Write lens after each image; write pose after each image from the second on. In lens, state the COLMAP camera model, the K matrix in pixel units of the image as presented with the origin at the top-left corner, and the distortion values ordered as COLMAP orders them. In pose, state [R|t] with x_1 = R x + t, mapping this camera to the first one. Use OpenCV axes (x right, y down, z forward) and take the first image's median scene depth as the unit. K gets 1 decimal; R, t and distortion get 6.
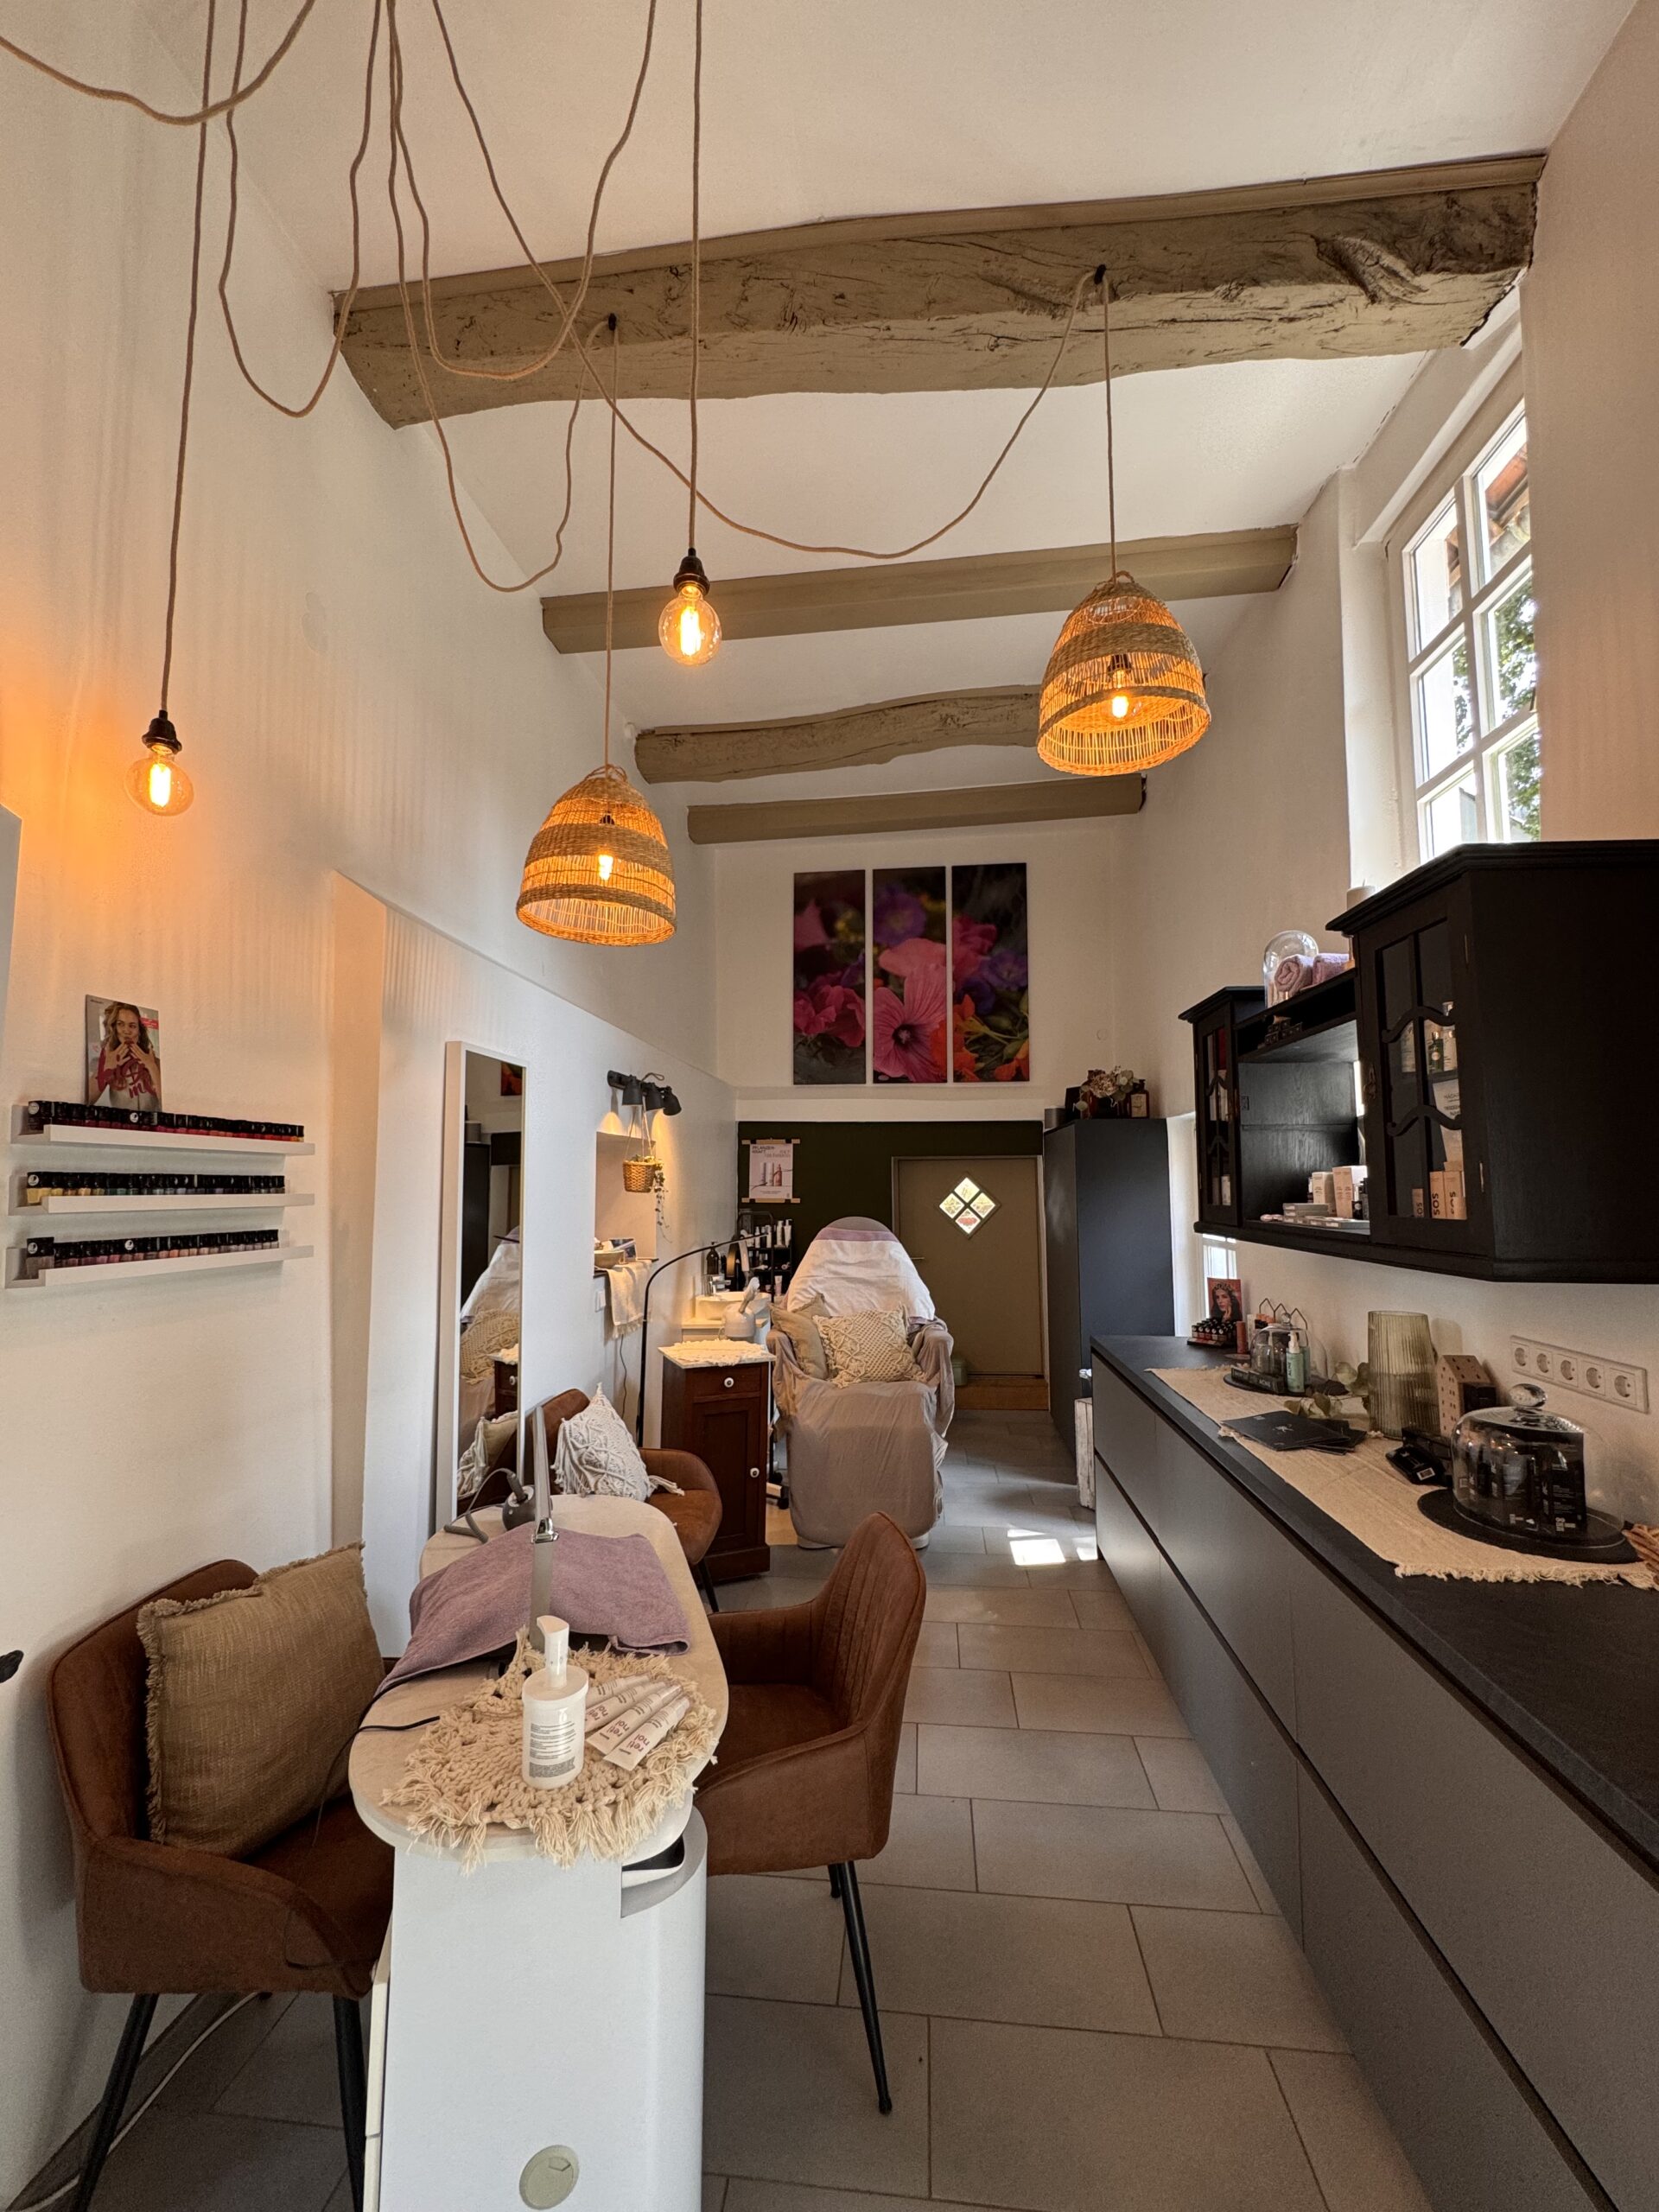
lens RADIAL K [[888.1, 0, 821.3], [0, 888.1, 1107.1], [0, 0, 1]] dist [-0.000267, -0.000025]
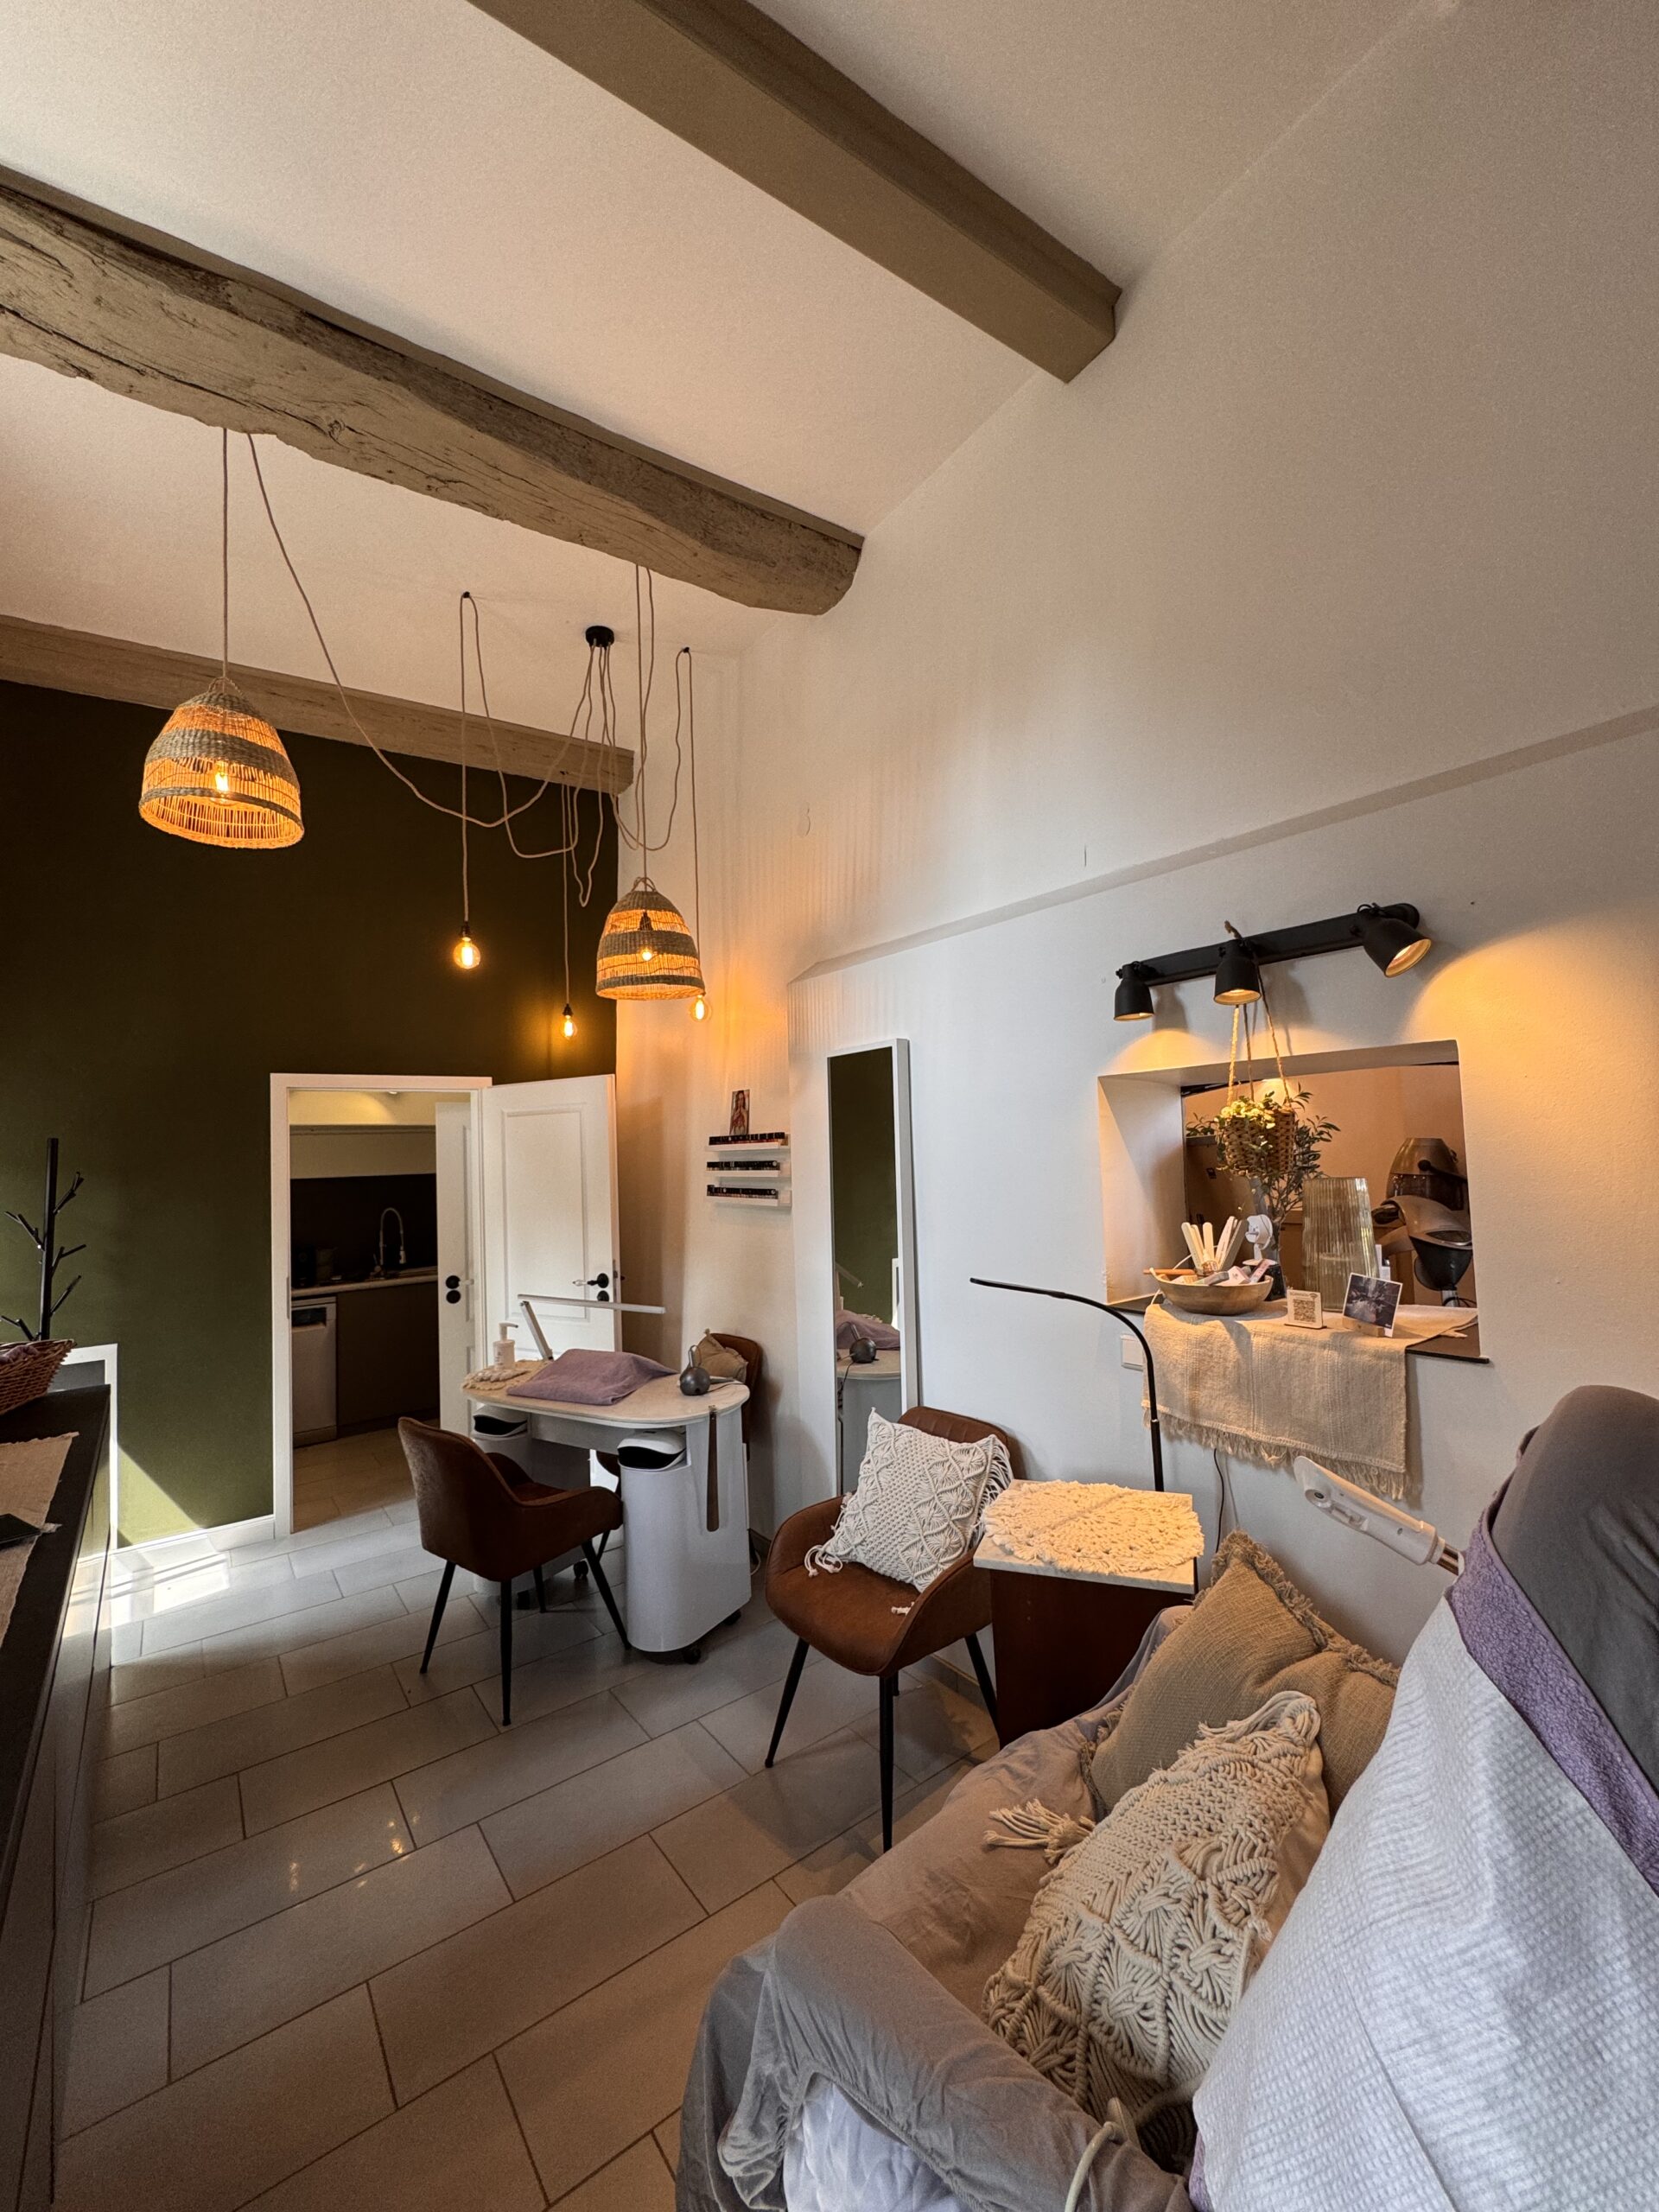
lens RADIAL K [[888.1, 0, 821.3], [0, 888.1, 1107.1], [0, 0, 1]] dist [-0.000267, -0.000025]
pose [[-0.729863, -0.007495, -0.683552, 0.692661], [0.093335, 0.989483, -0.110508, 0.210765], [0.677191, -0.144455, -0.721488, 2.834200]]
